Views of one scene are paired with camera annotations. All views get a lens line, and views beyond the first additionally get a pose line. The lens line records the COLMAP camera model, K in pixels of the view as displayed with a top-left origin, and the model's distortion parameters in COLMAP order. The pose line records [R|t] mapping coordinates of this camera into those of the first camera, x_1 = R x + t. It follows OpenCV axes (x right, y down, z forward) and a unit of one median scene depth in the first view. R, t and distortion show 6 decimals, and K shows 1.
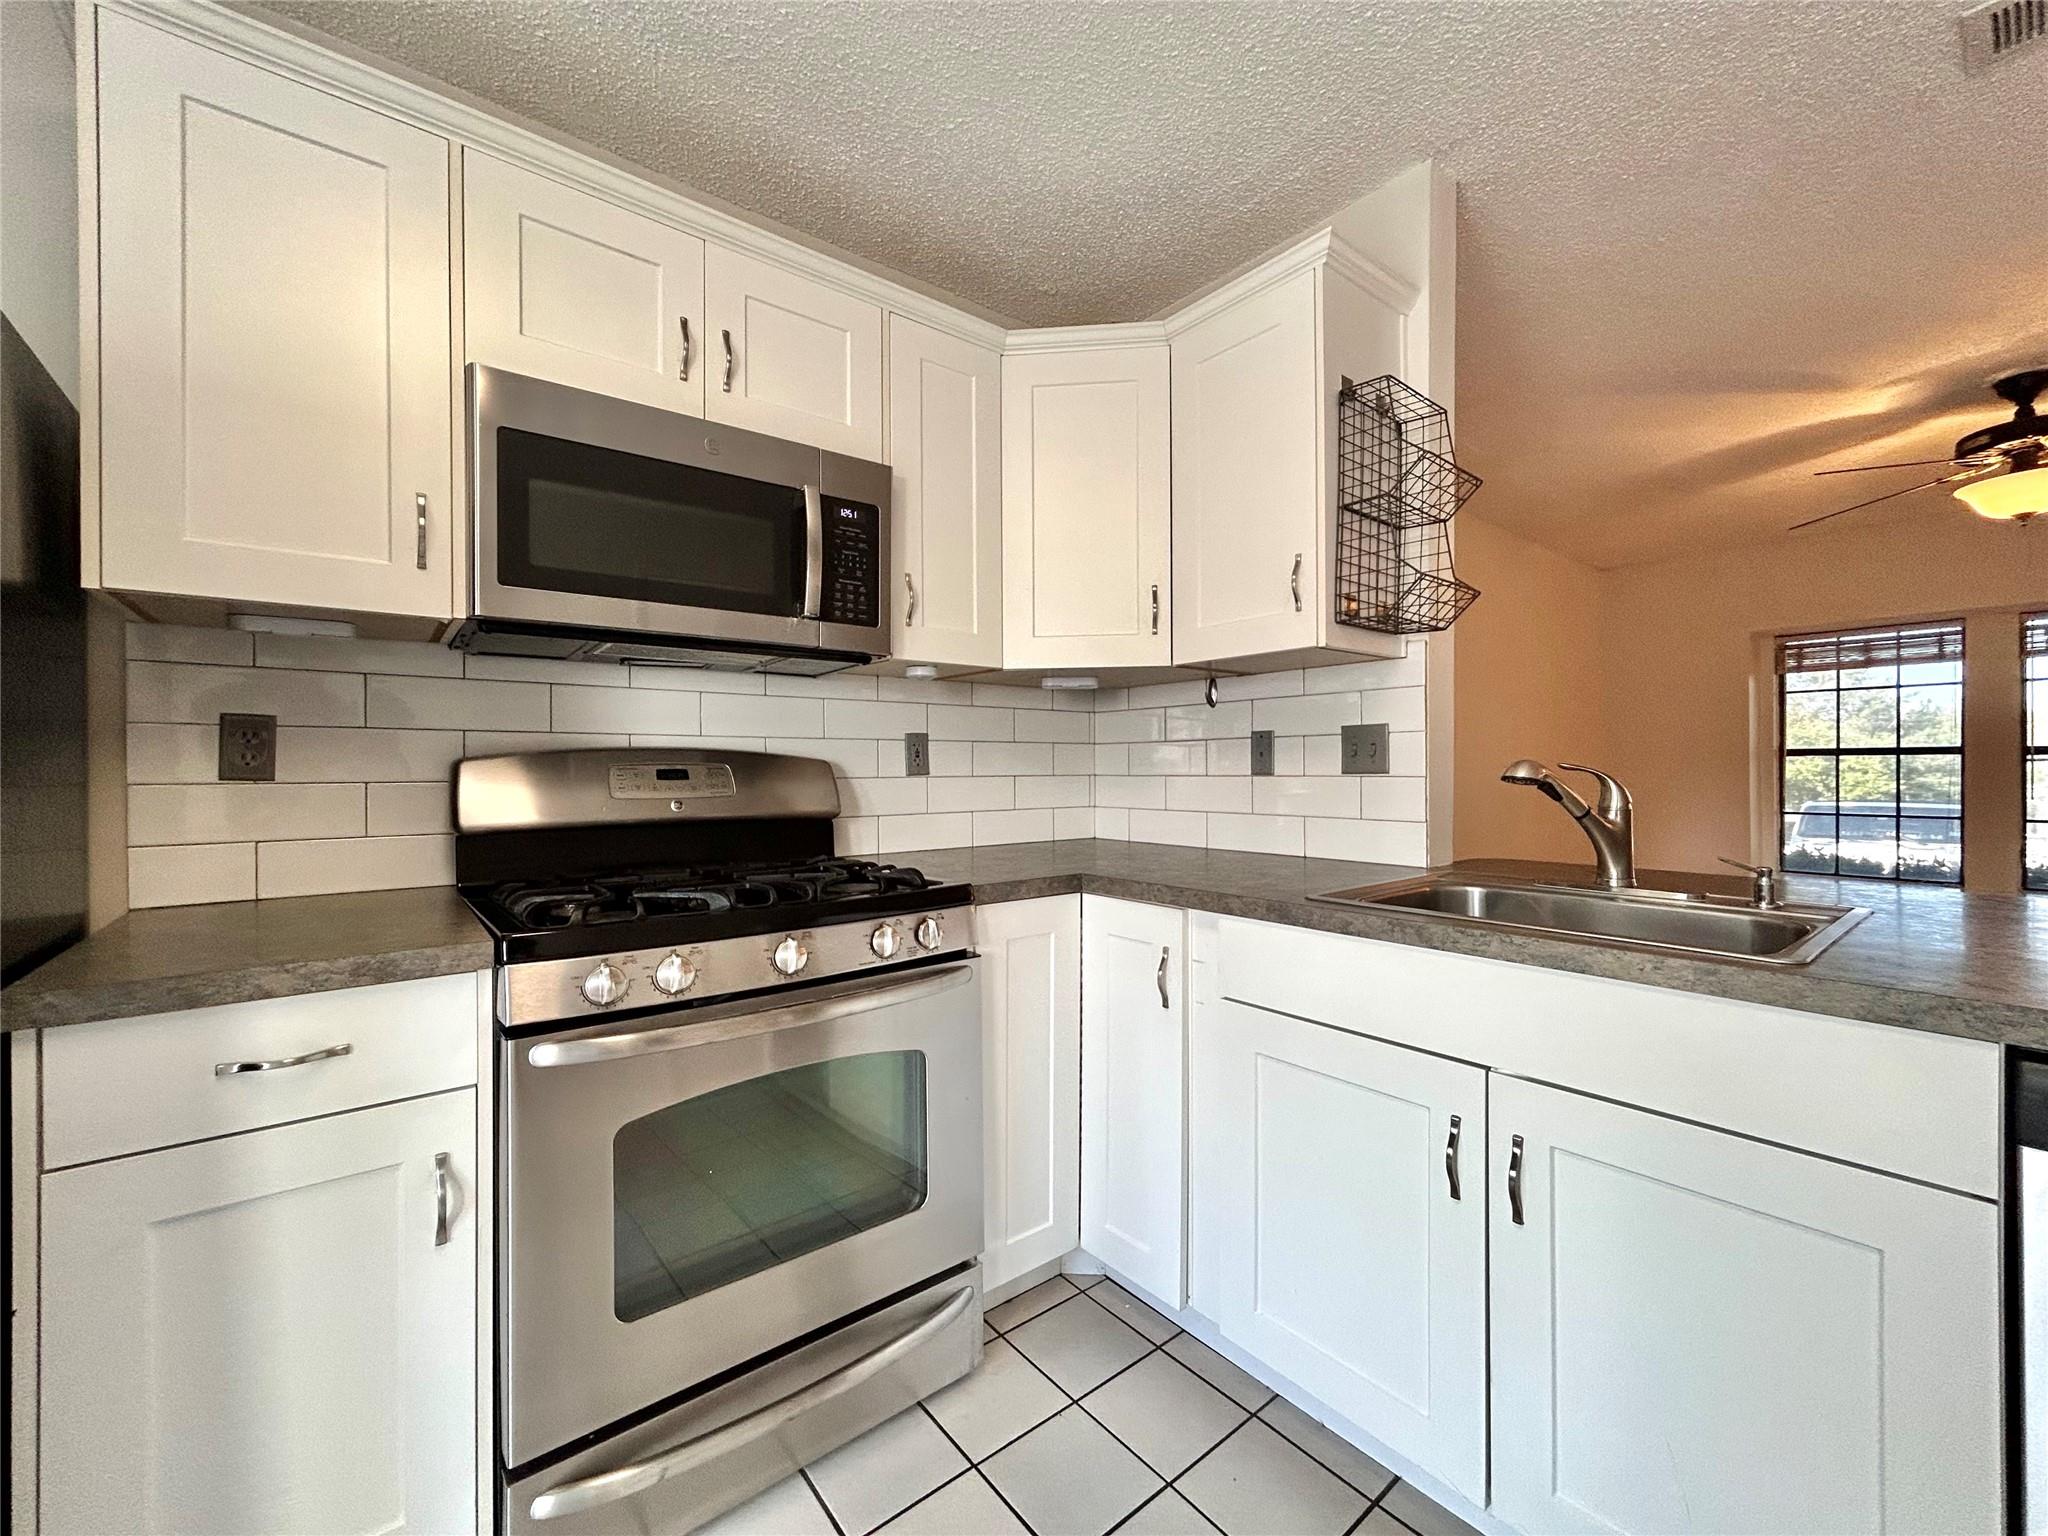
lens RADIAL K [[825.5, 0, 1023.5], [0, 825.5, 771.3], [0, 0, 1]] dist [-0.002923, 0.000795]
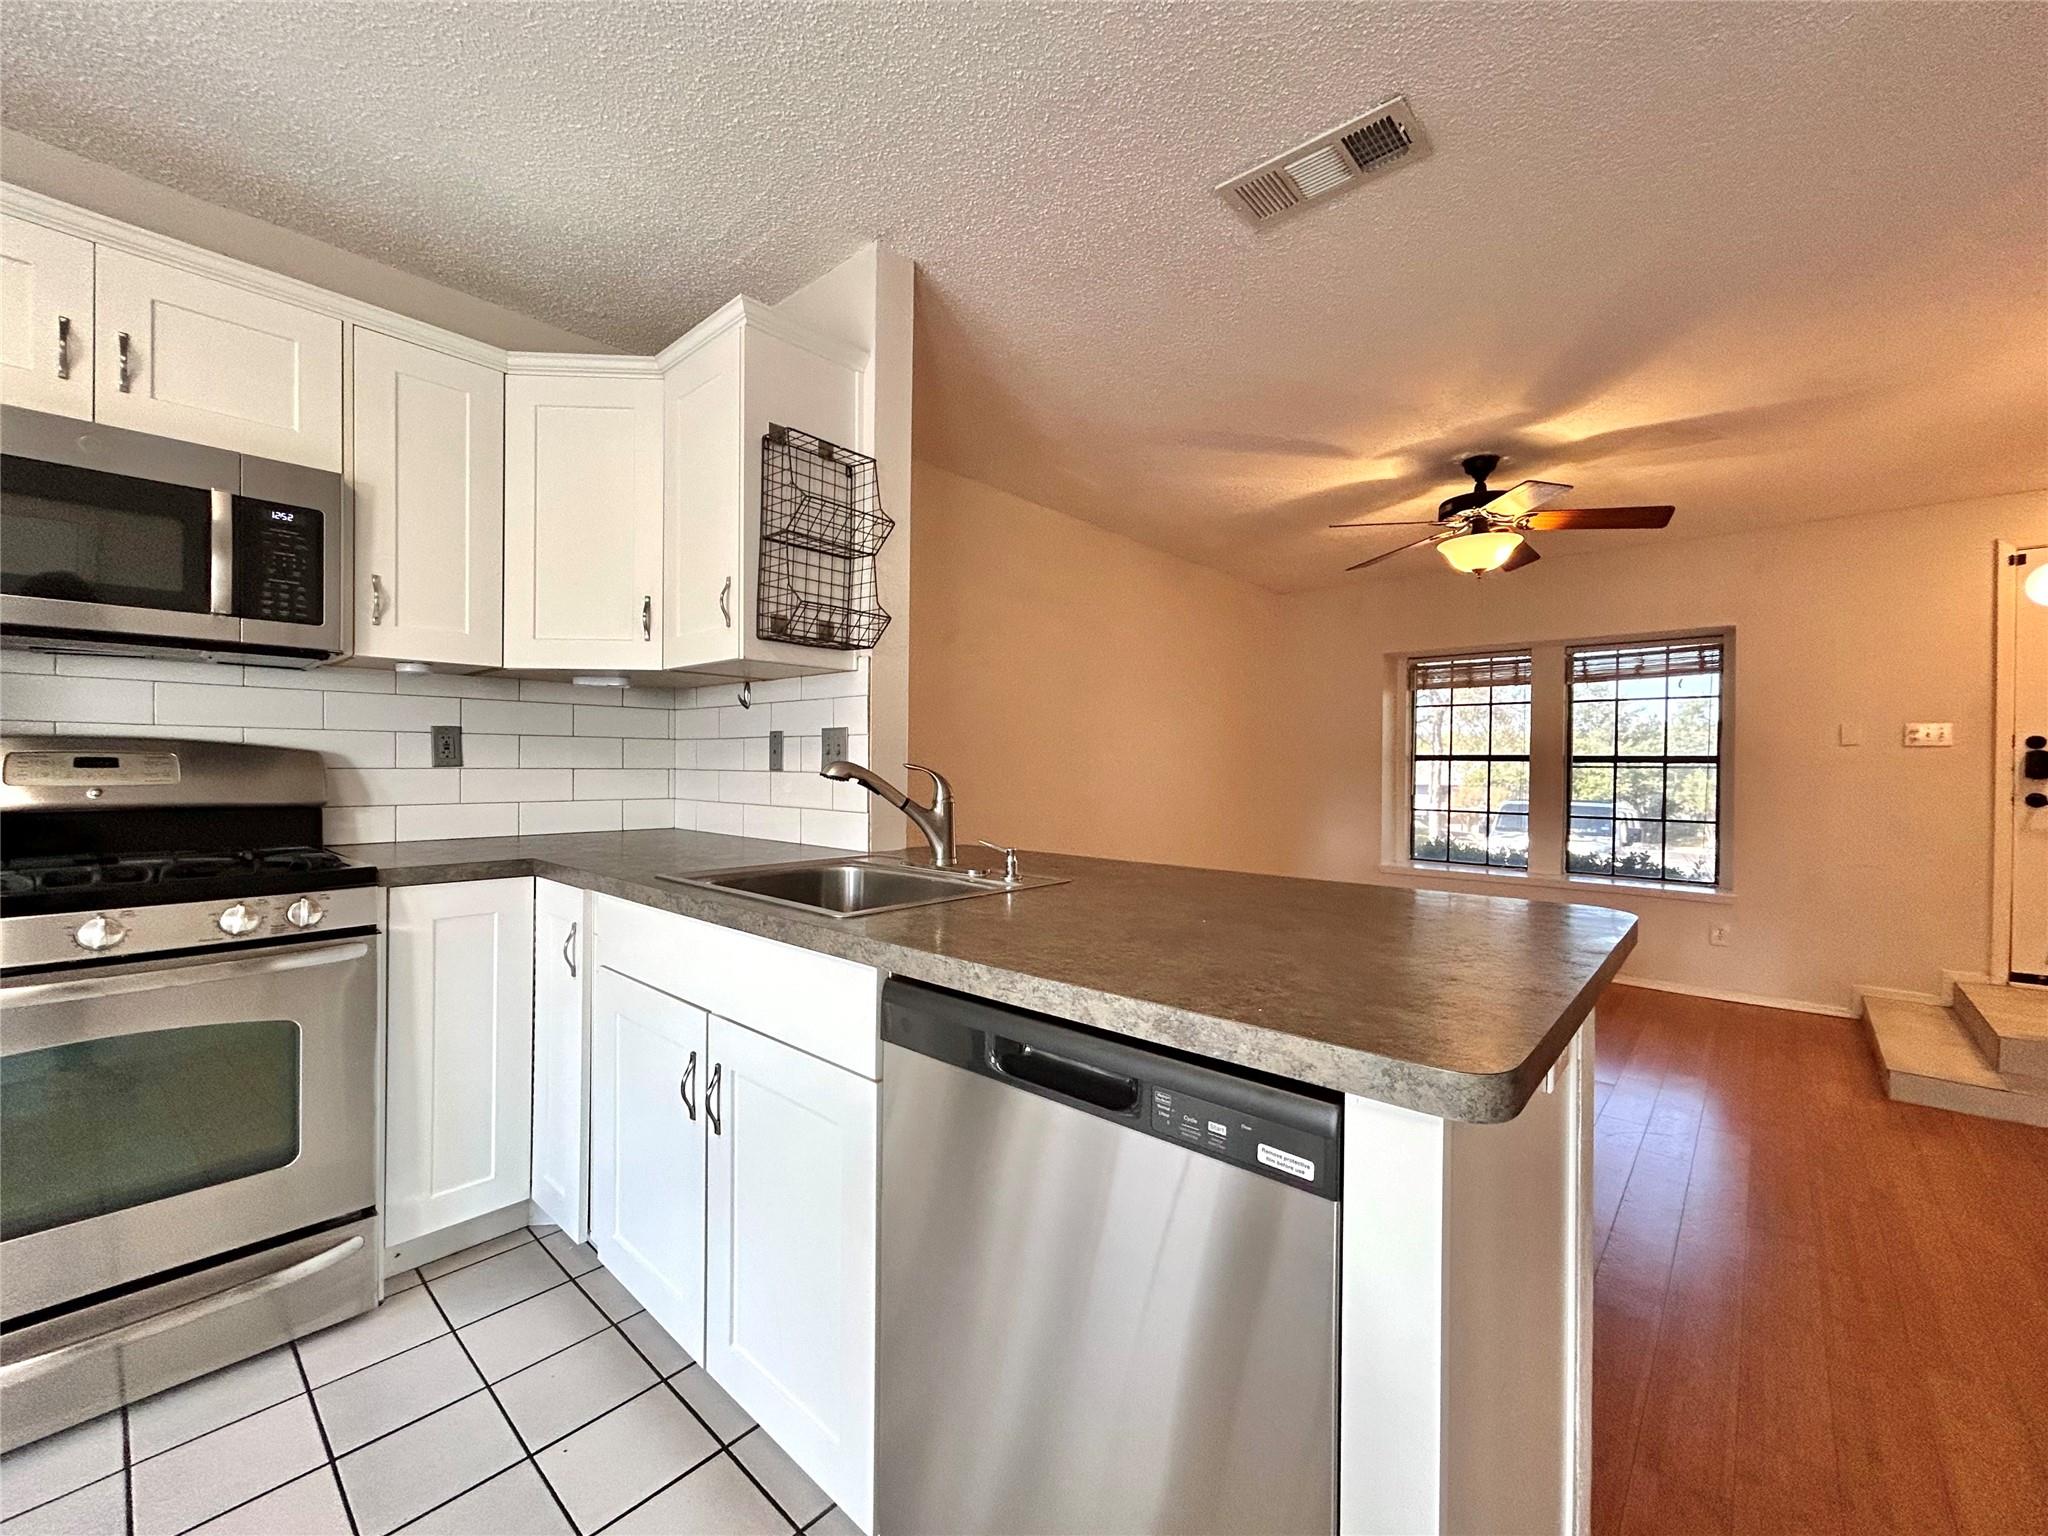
lens RADIAL K [[825.5, 0, 1024.6], [0, 825.5, 770.6], [0, 0, 1]] dist [-0.002923, 0.000795]
pose [[0.985864, 0.012681, 0.167065, 0.513039], [-0.013648, 0.999896, 0.004640, -0.006253], [-0.166988, -0.006854, 0.985935, -0.181298]]
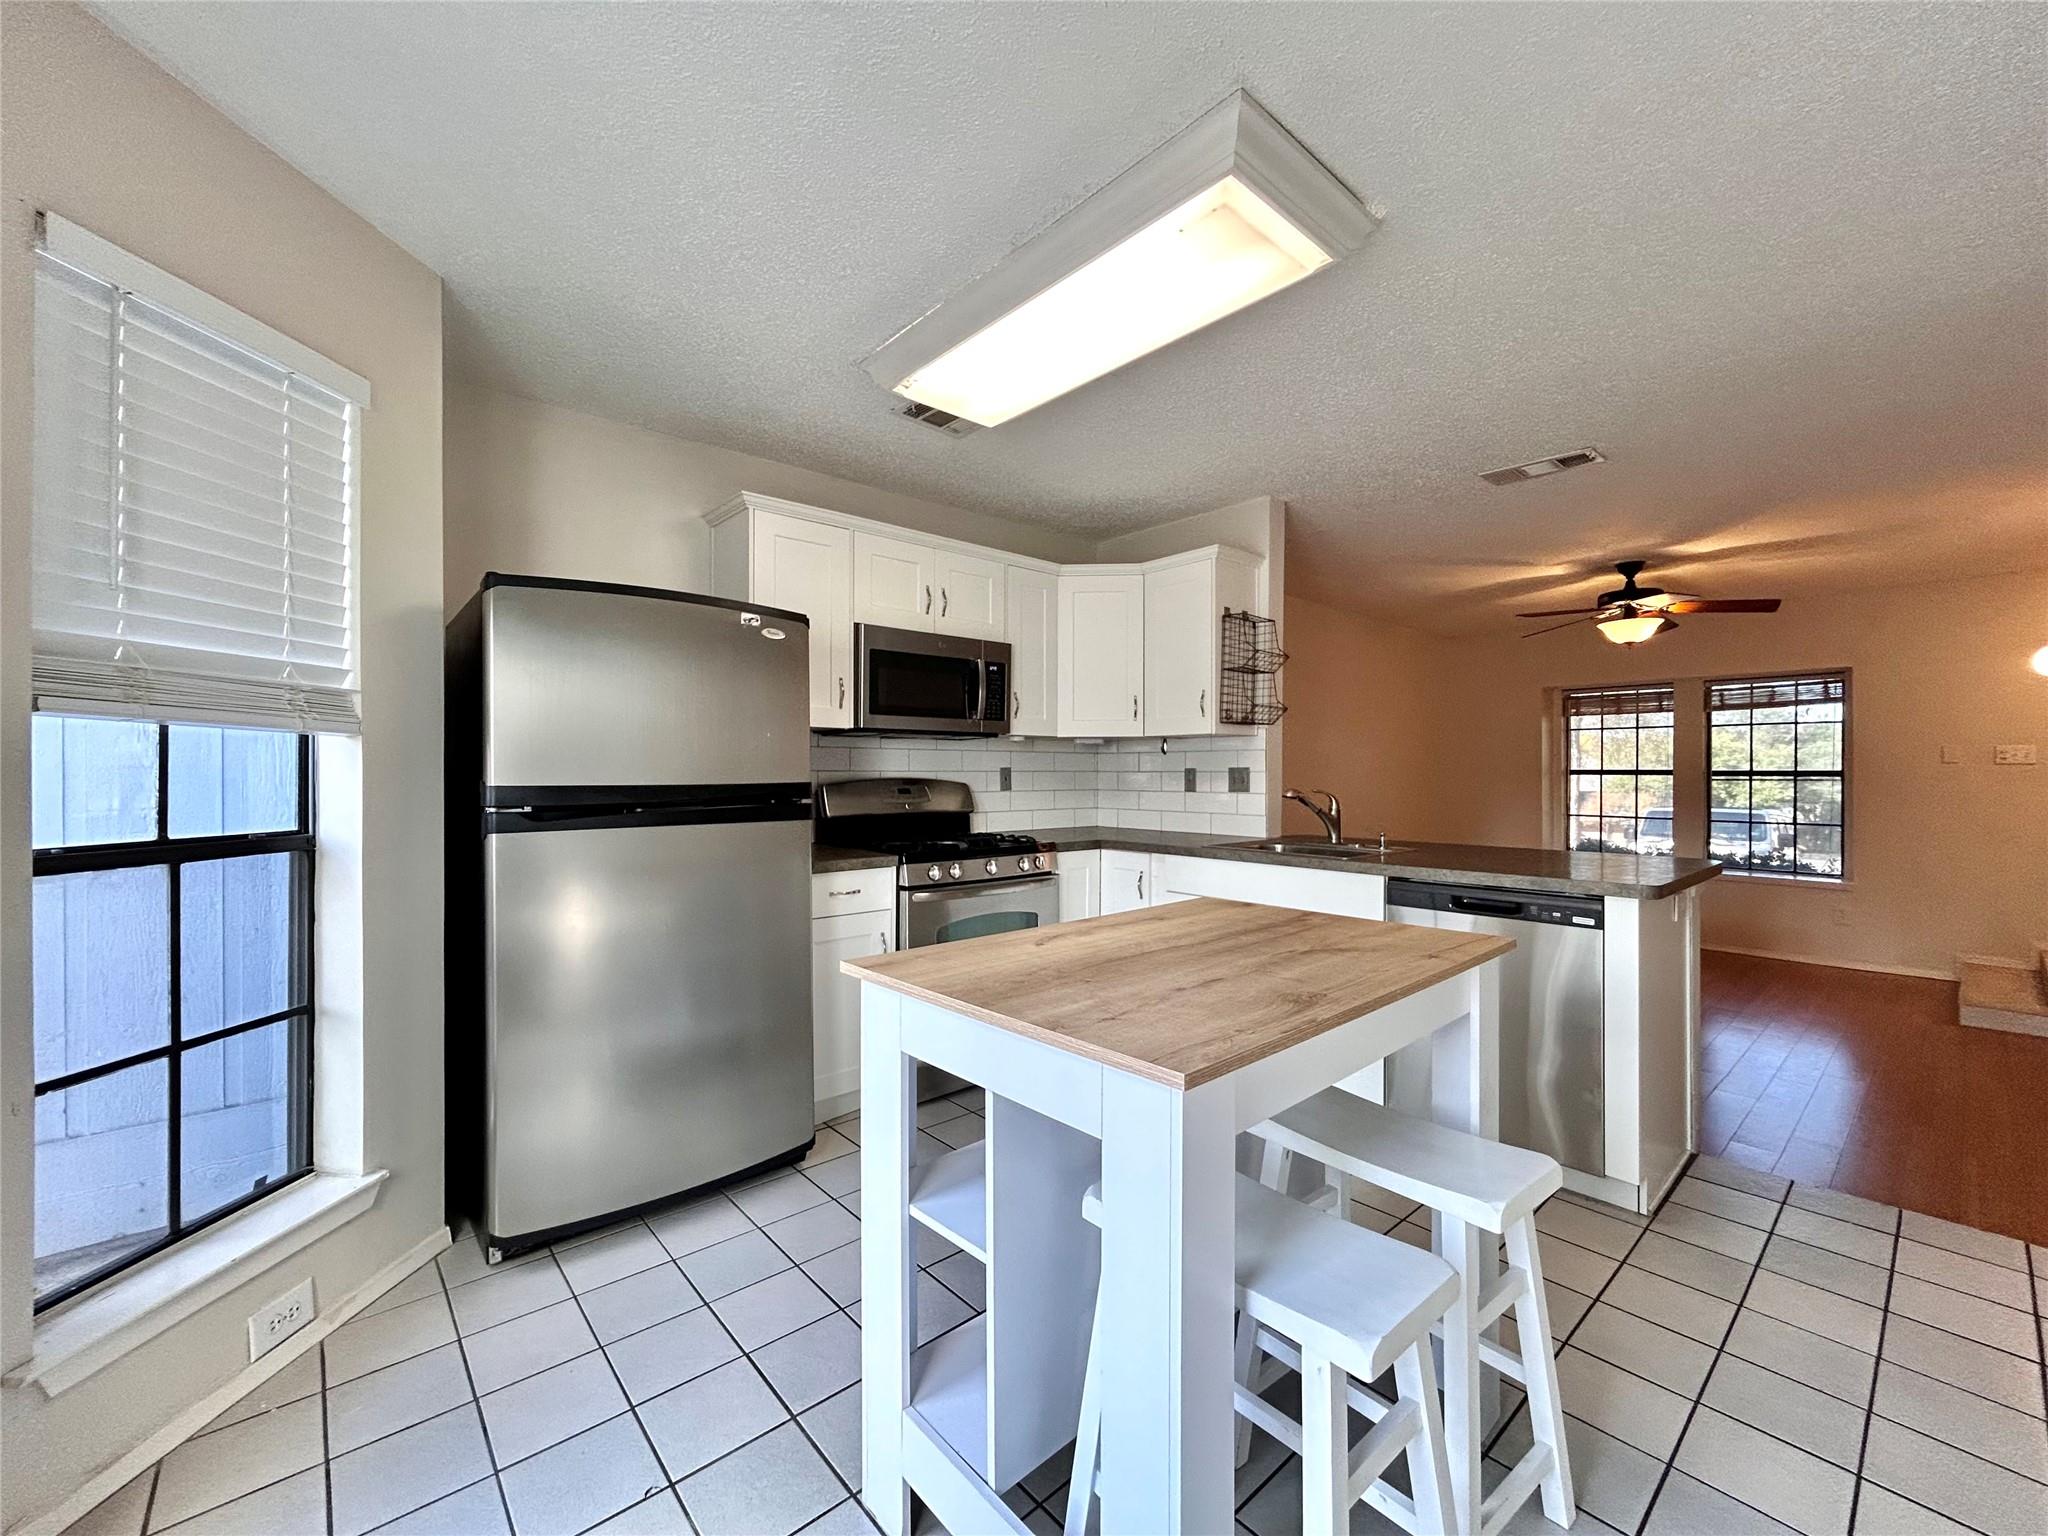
lens RADIAL K [[825.5, 0, 1020.6], [0, 825.5, 771.8], [0, 0, 1]] dist [-0.002923, 0.000795]
pose [[0.999007, 0.006288, 0.044110, -0.218882], [-0.006165, 0.999977, -0.002927, -0.039033], [-0.044128, 0.002652, 0.999022, -1.043926]]
